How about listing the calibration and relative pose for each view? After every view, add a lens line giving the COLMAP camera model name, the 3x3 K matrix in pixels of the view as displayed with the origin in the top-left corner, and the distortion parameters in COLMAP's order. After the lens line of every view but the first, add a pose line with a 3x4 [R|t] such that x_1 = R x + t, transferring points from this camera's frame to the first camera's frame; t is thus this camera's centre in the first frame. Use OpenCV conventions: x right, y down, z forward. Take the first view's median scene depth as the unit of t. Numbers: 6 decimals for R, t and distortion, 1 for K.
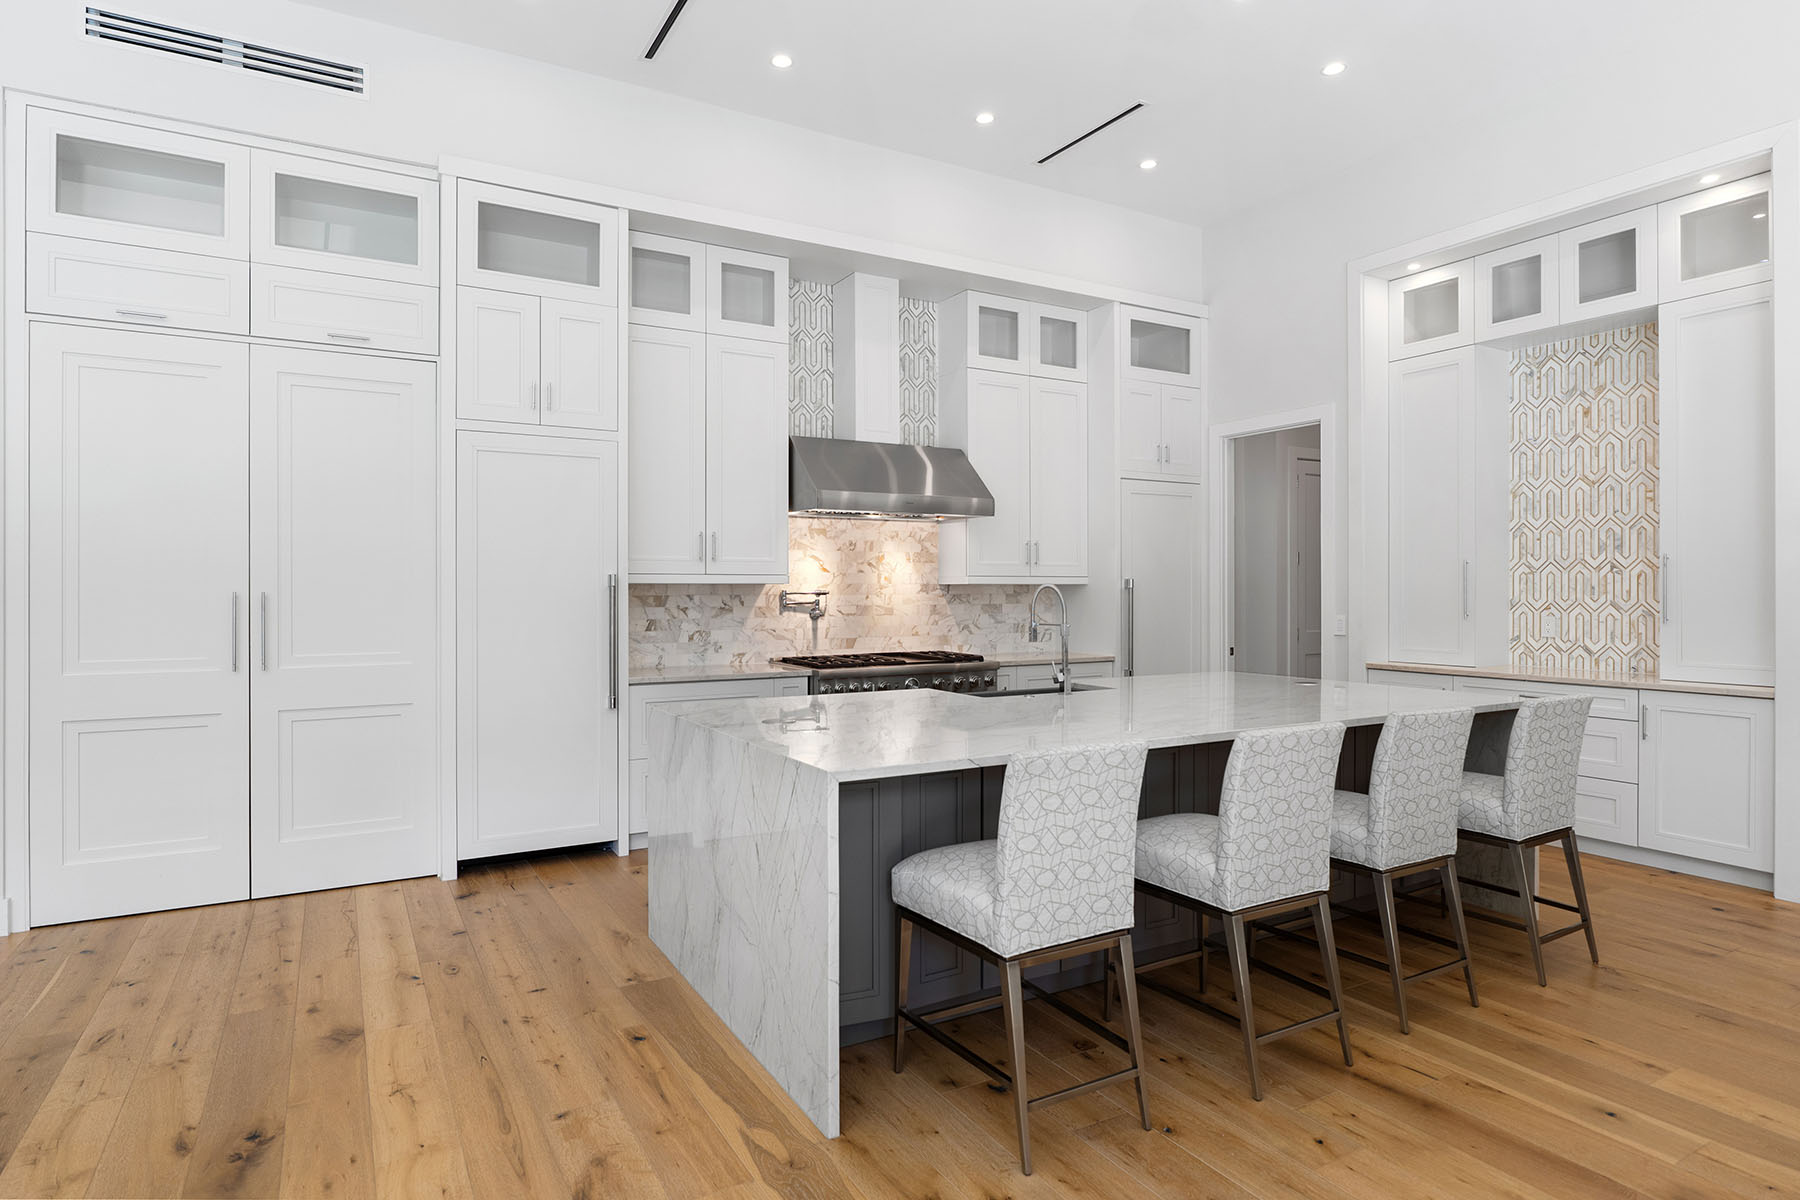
lens RADIAL K [[983.3, 0, 901.5], [0, 983.3, 589.1], [0, 0, 1]] dist [0.000309, 0.001951]
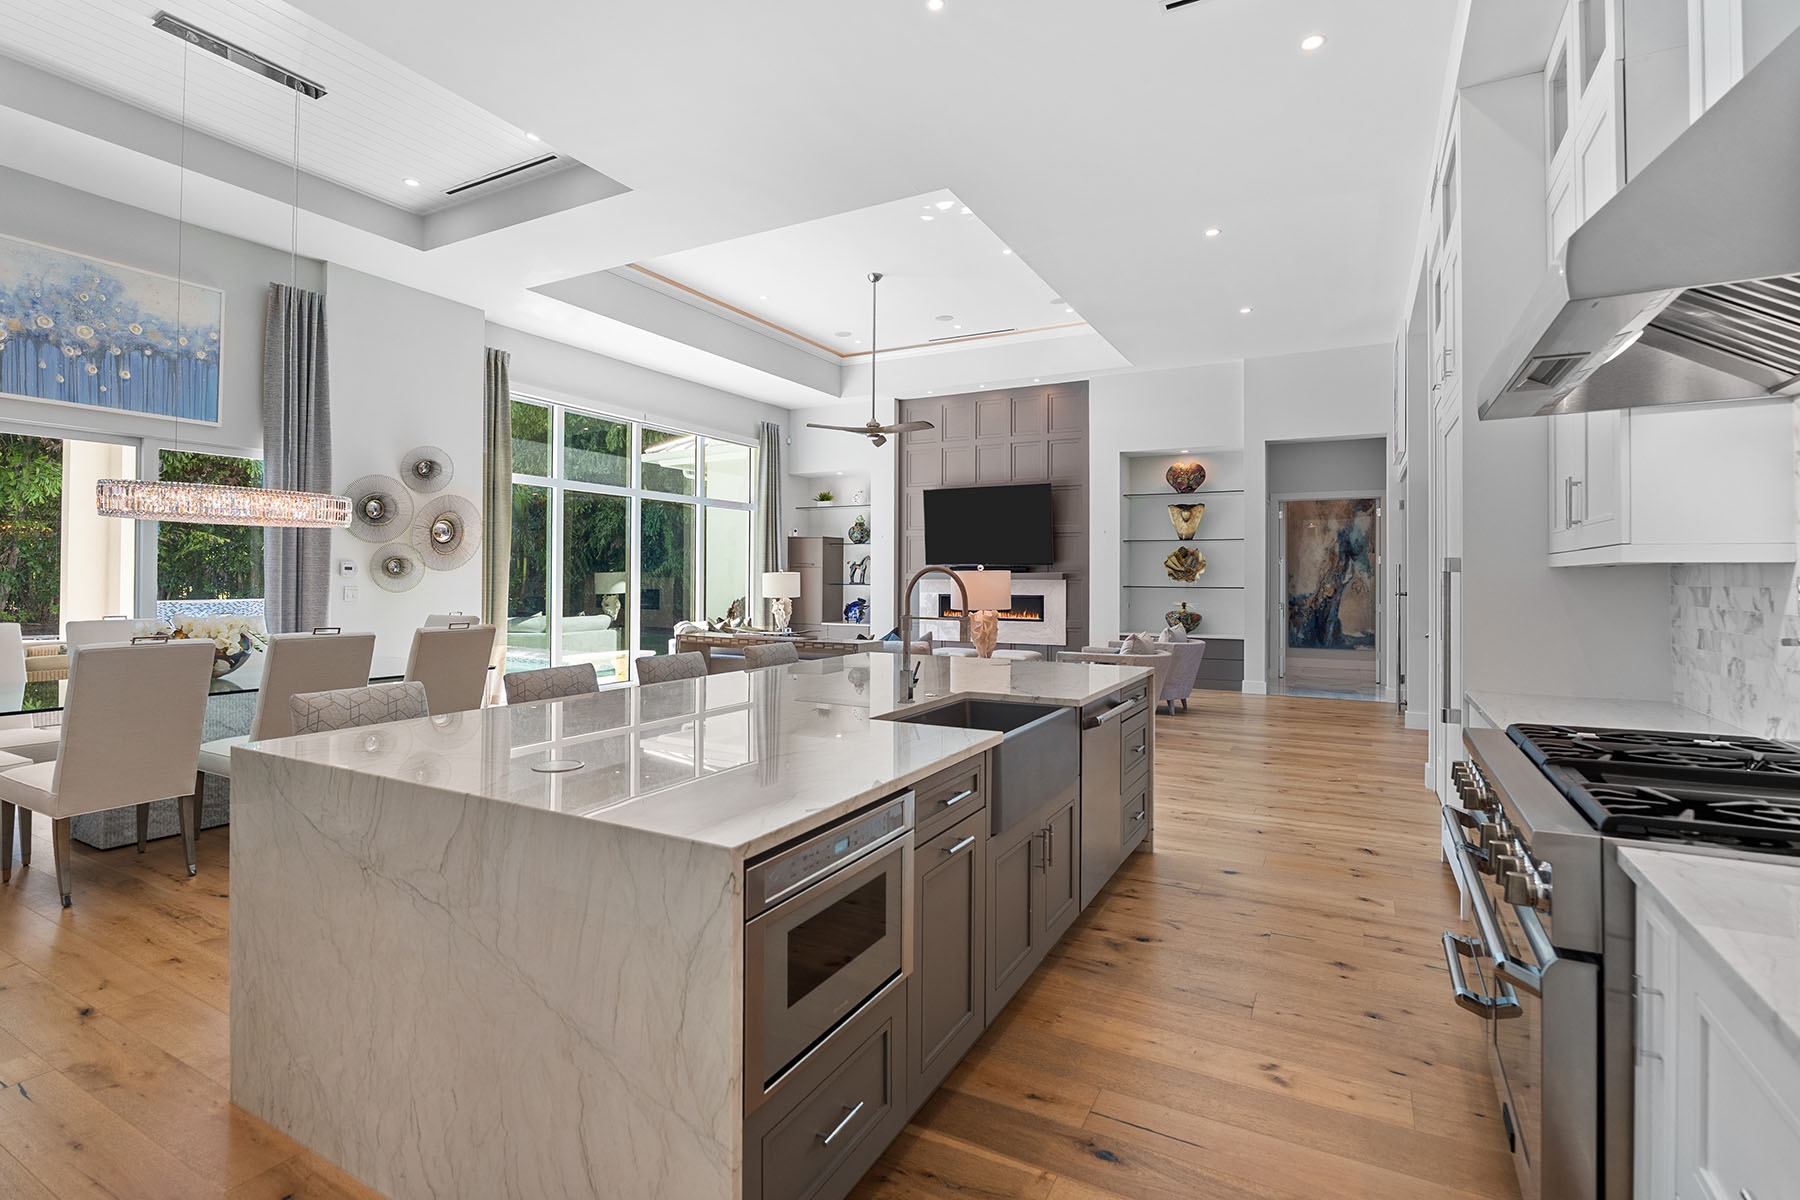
lens RADIAL K [[853.5, 0, 895.3], [0, 853.5, 577.9], [0, 0, 1]] dist [-0.014274, 0.000218]
pose [[-0.850505, -0.003751, -0.525953, 0.395536], [-0.002941, 0.999993, -0.002376, 0.004018], [0.525958, -0.000474, -0.850510, 1.166304]]
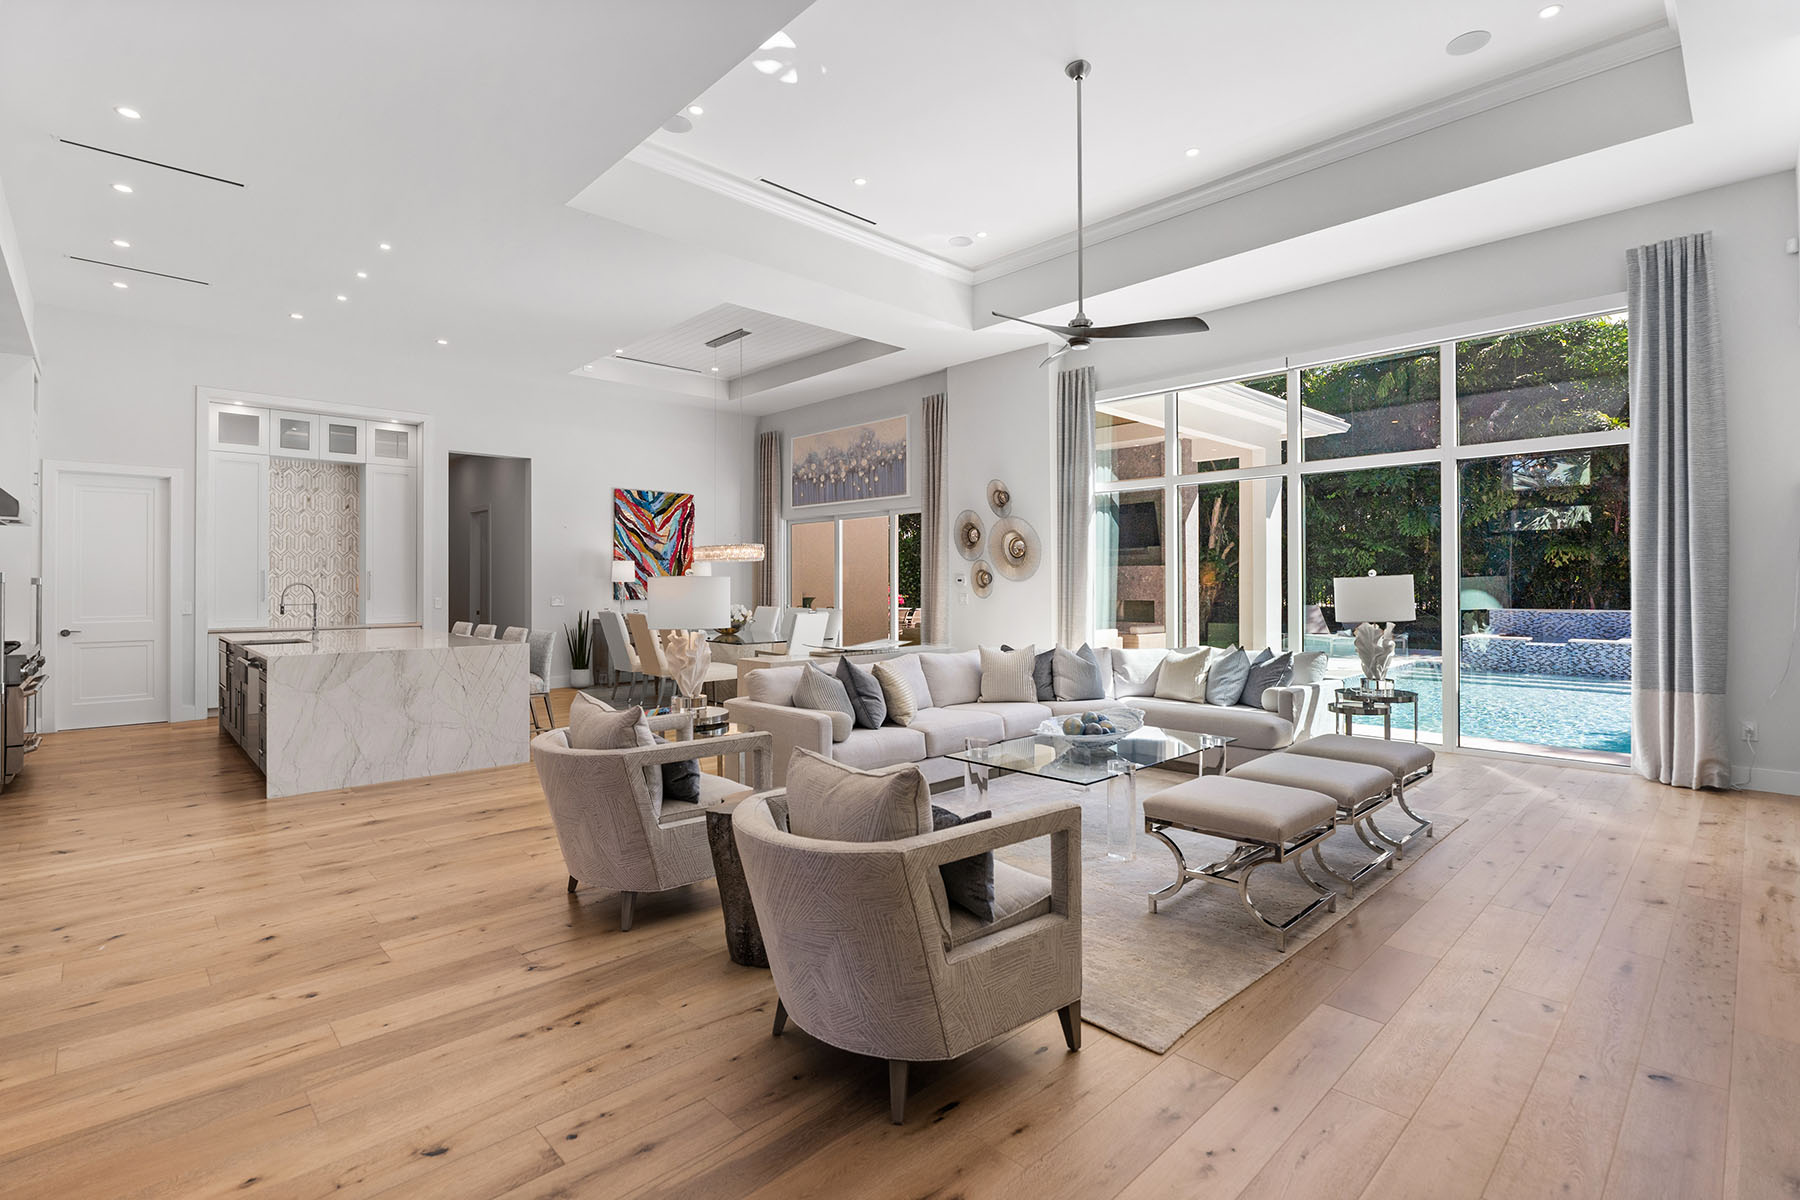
lens RADIAL K [[844.8, 0, 891.8], [0, 844.8, 582.4], [0, 0, 1]] dist [-0.011835, 0.000555]
pose [[-0.235949, 0.003478, 0.971759, -1.230606], [0.000215, 0.999994, -0.003527, -0.000294], [-0.971765, -0.000623, -0.235949, 0.219551]]
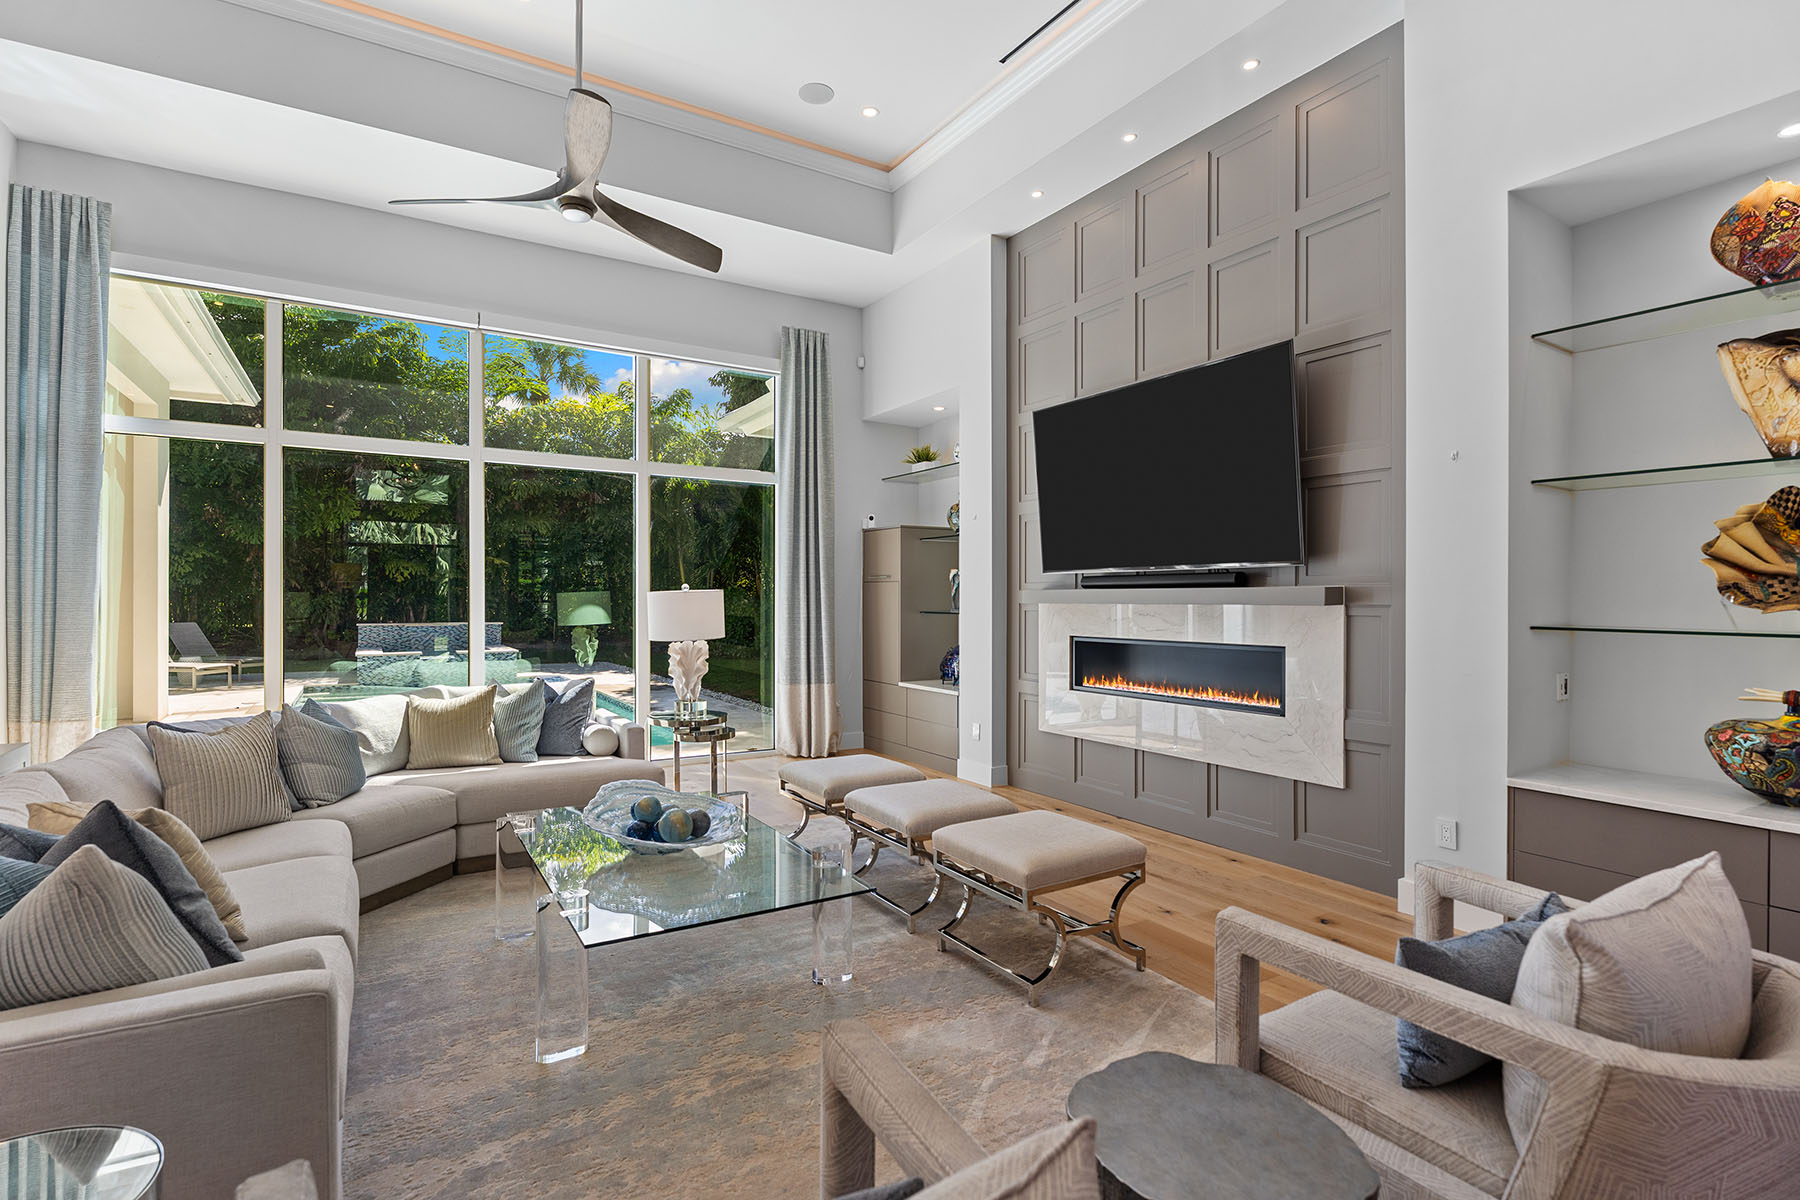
lens RADIAL K [[857.3, 0, 896.5], [0, 857.3, 603.4], [0, 0, 1]] dist [-0.008917, 0.000167]
pose [[-0.999552, -0.002338, -0.029849, -0.593451], [-0.002430, 0.999992, 0.003053, -0.000274], [0.029842, 0.003125, -0.999550, 0.385251]]
